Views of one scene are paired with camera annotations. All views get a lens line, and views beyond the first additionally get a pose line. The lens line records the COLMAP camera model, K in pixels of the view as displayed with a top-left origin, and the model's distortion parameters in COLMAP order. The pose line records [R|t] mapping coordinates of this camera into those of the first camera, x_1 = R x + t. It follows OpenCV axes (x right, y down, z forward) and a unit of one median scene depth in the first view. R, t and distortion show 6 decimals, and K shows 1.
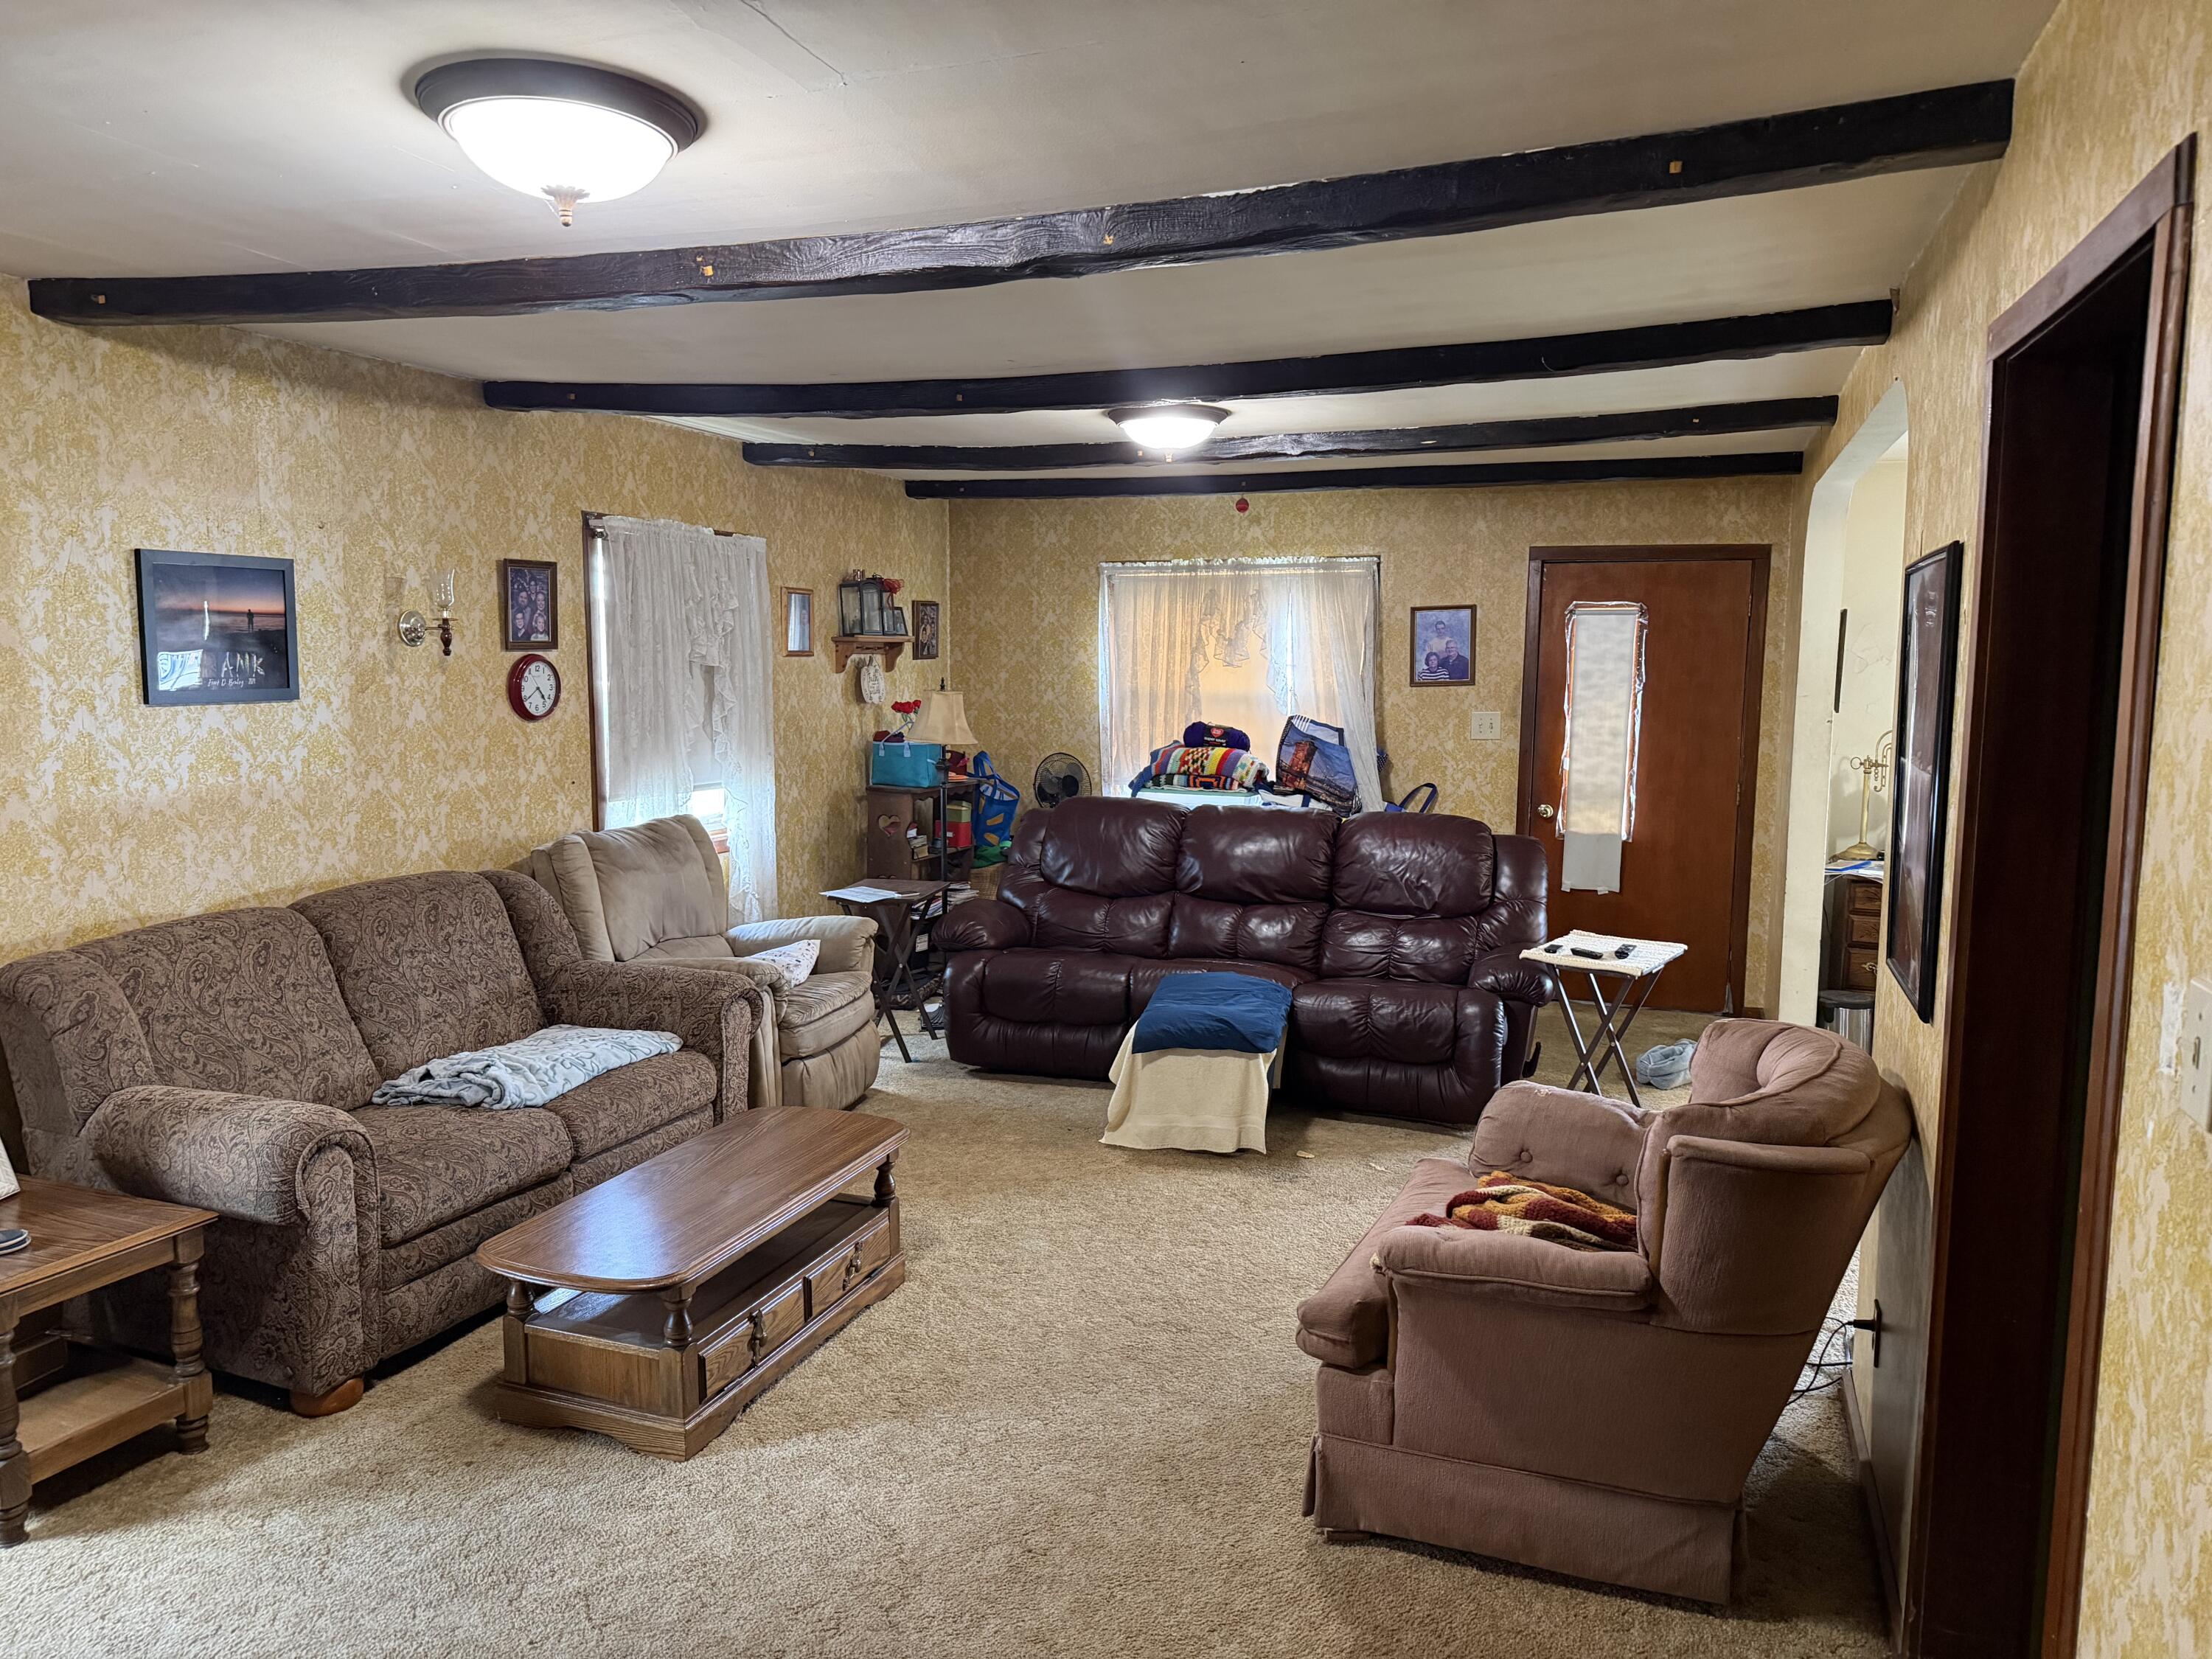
lens RADIAL K [[1548.6, 0, 1100.4], [0, 1548.6, 820.5], [0, 0, 1]] dist [0.058853, -0.071994]
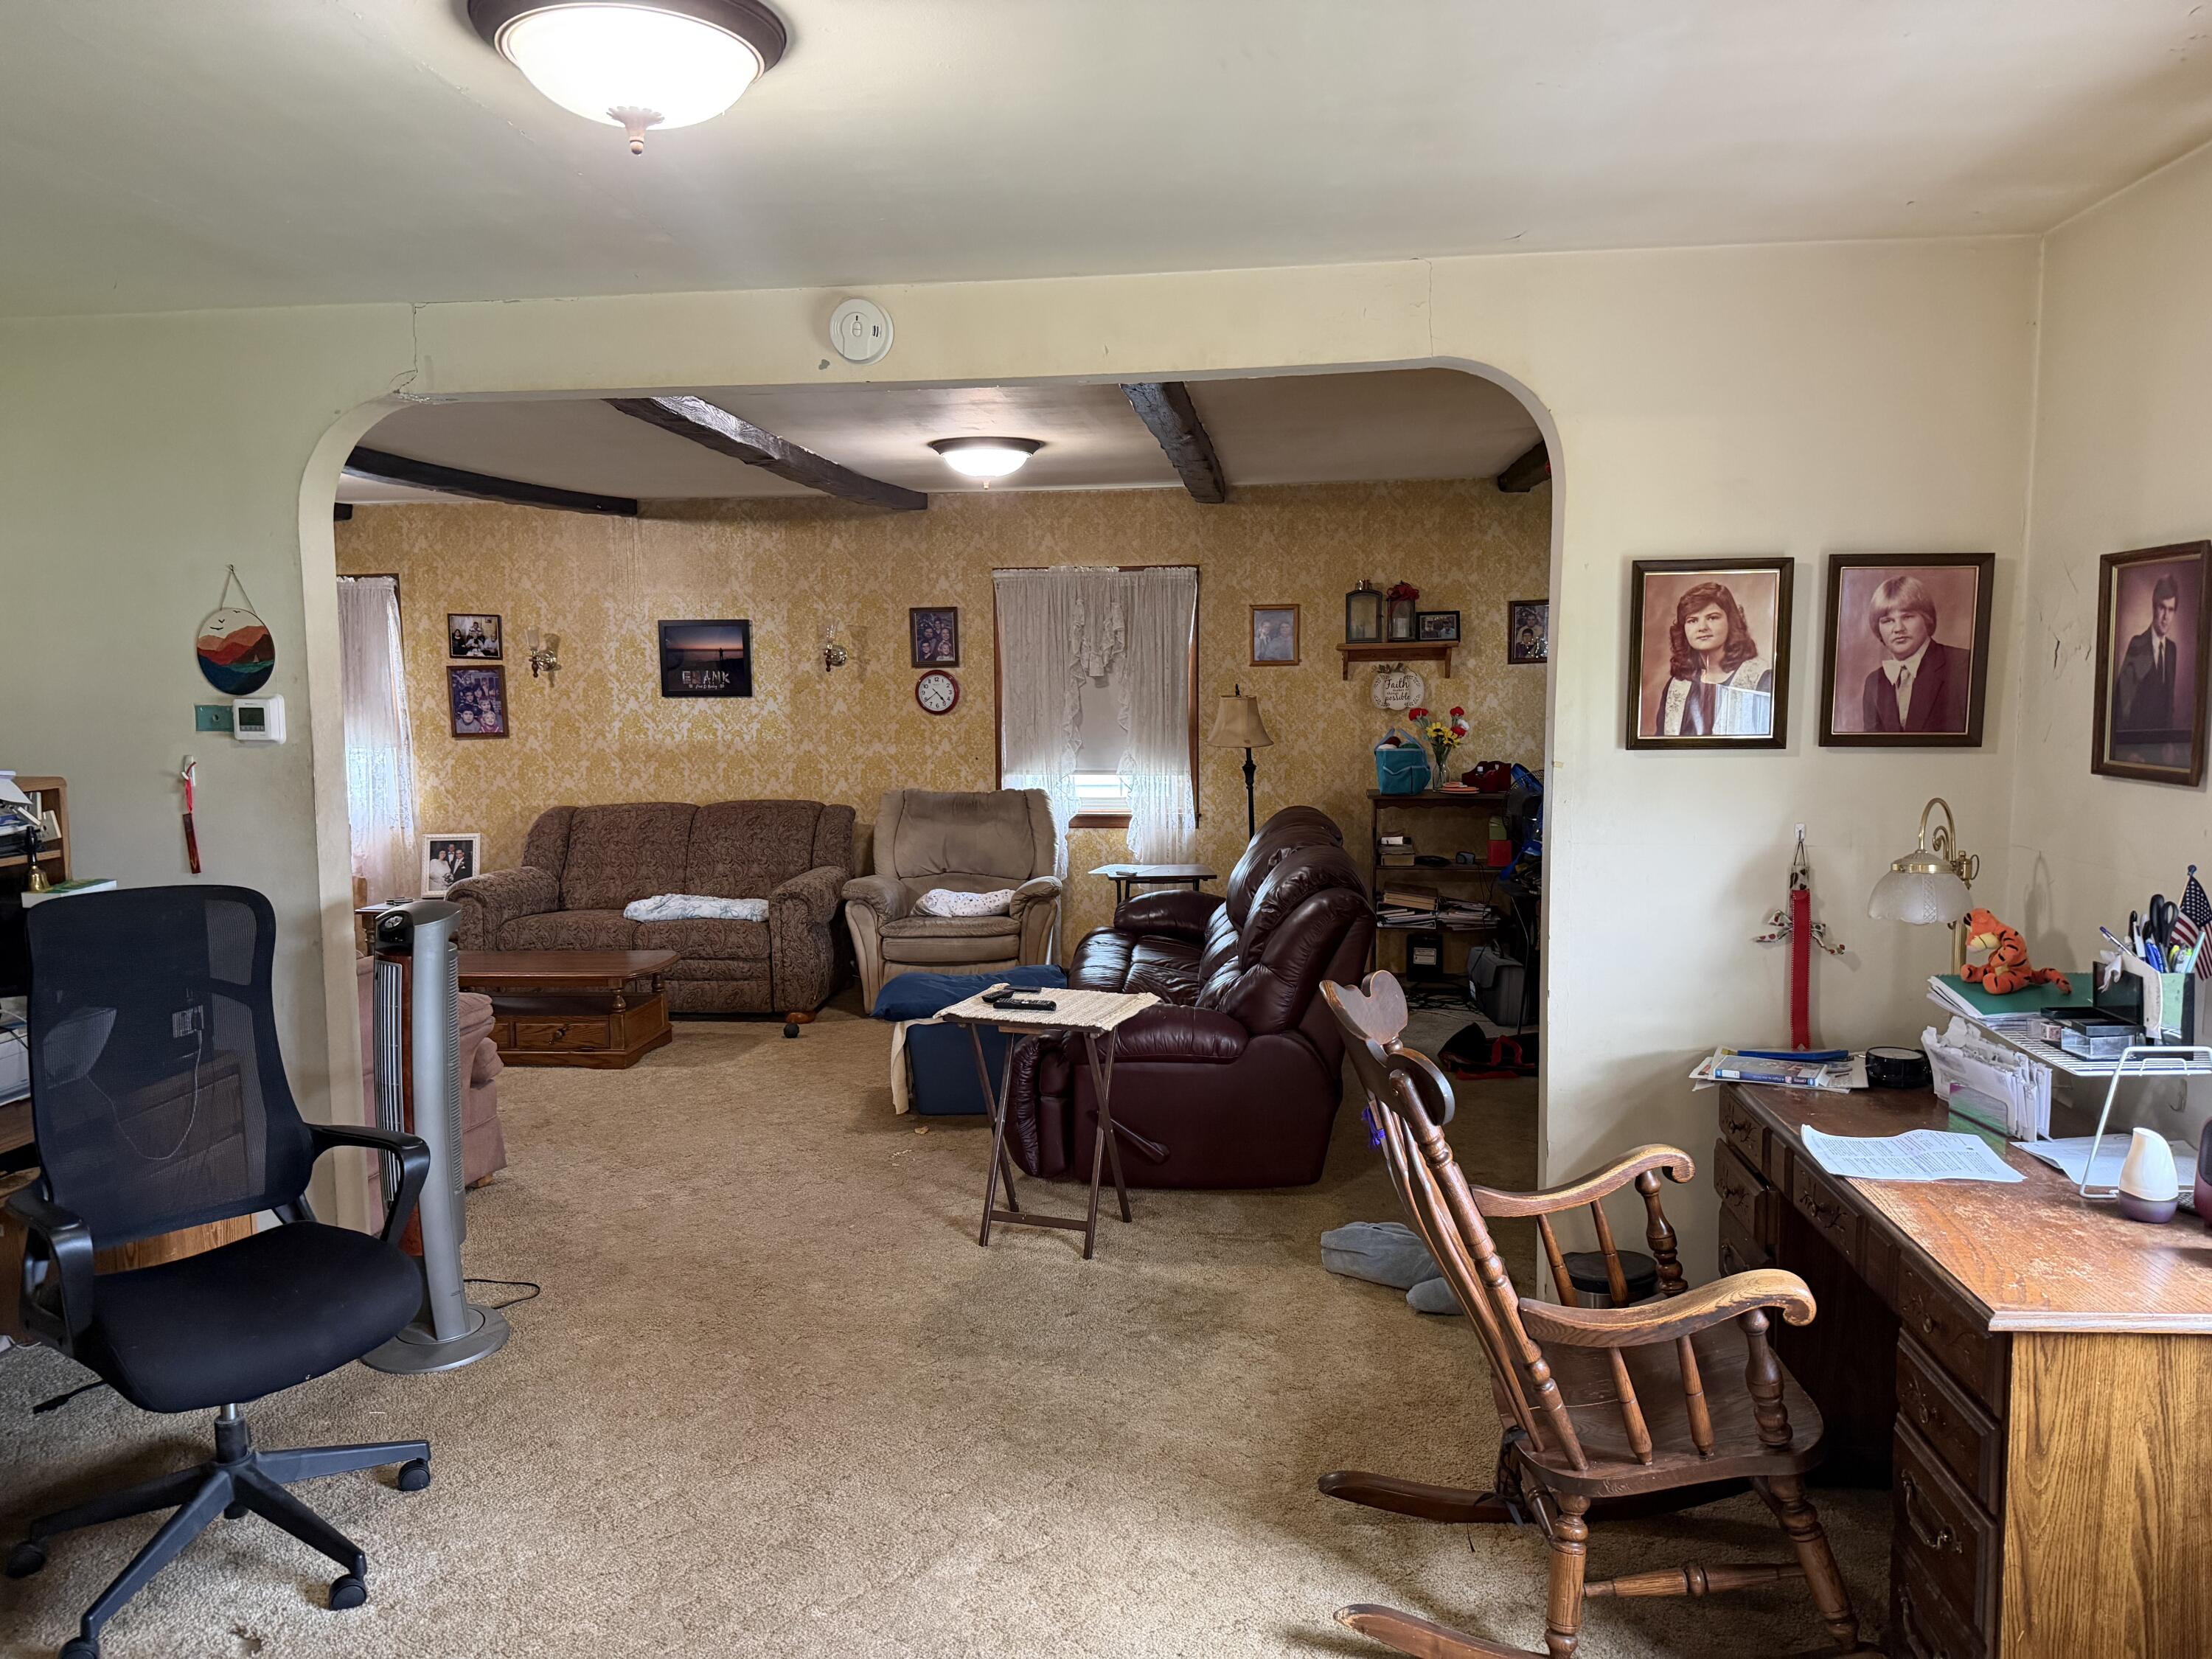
lens RADIAL K [[1539.8, 0, 1106.0], [0, 1539.8, 829.5], [0, 0, 1]] dist [0.175931, -0.327608]
pose [[0.247666, 0.093248, -0.964348, 1.279412], [-0.091472, 0.993162, 0.072542, -0.087693], [0.964518, 0.070244, 0.254502, 0.899039]]
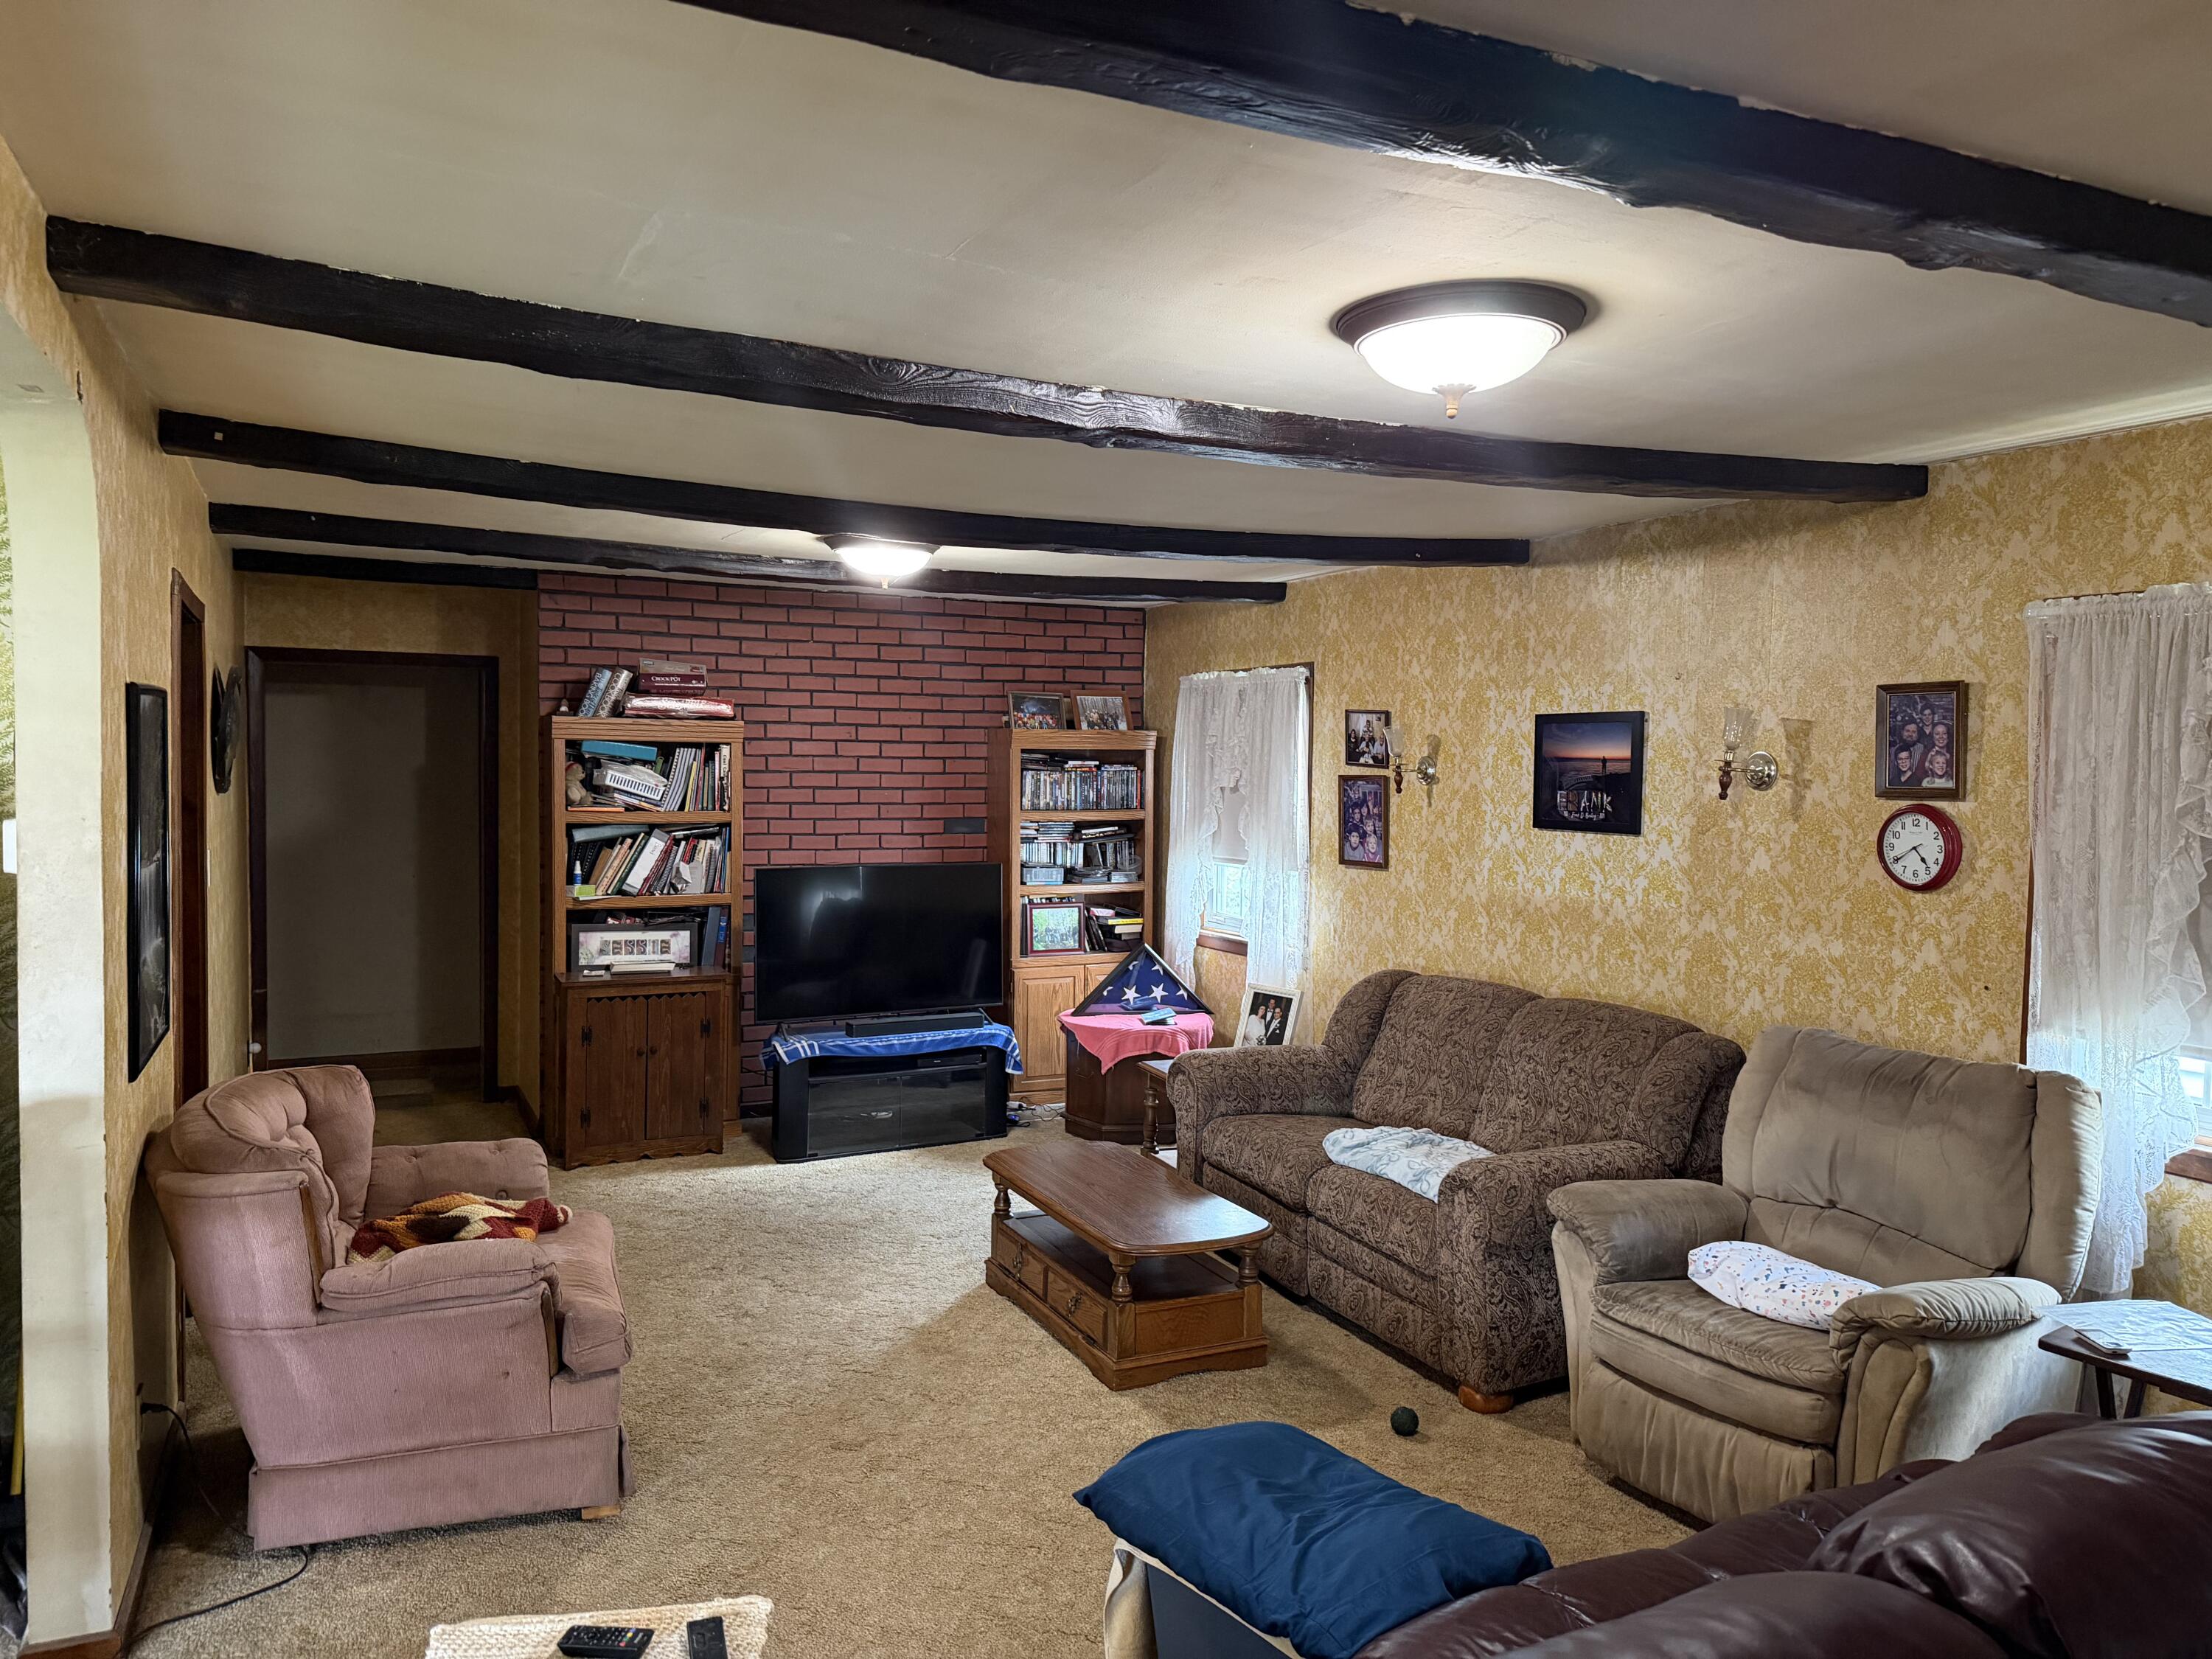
lens RADIAL K [[1539.8, 0, 1106.0], [0, 1539.8, 829.5], [0, 0, 1]] dist [0.175931, -0.327608]
pose [[-0.689966, 0.017212, -0.723637, 0.534598], [-0.097483, 0.988400, 0.116457, -0.165581], [0.717248, 0.150894, -0.680284, 1.412466]]
